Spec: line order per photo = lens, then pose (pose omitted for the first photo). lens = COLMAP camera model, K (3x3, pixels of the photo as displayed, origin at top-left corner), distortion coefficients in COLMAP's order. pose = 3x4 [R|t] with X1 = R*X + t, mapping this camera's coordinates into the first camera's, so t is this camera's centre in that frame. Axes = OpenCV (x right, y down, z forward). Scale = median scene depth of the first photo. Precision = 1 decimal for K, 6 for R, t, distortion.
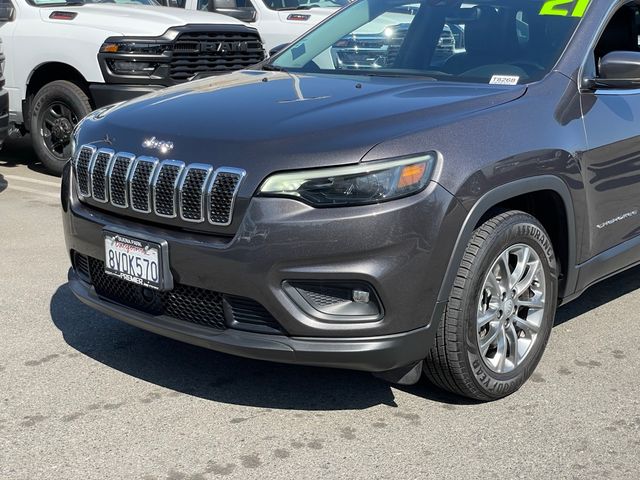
lens RADIAL K [[1004.7, 0, 322.3], [0, 1004.7, 249.2], [0, 0, 1]] dist [0.100194, -0.127684]
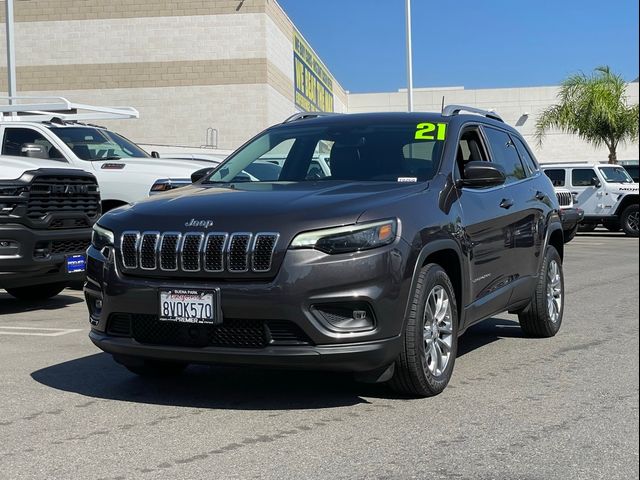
lens RADIAL K [[1120.3, 0, 319.9], [0, 1120.3, 240.6], [0, 0, 1]] dist [0.115478, 0.085397]
pose [[0.957549, -0.036995, 0.285887, -0.448971], [0.087697, 0.982110, -0.166641, 0.194207], [-0.274608, 0.184638, 0.943663, -0.516464]]
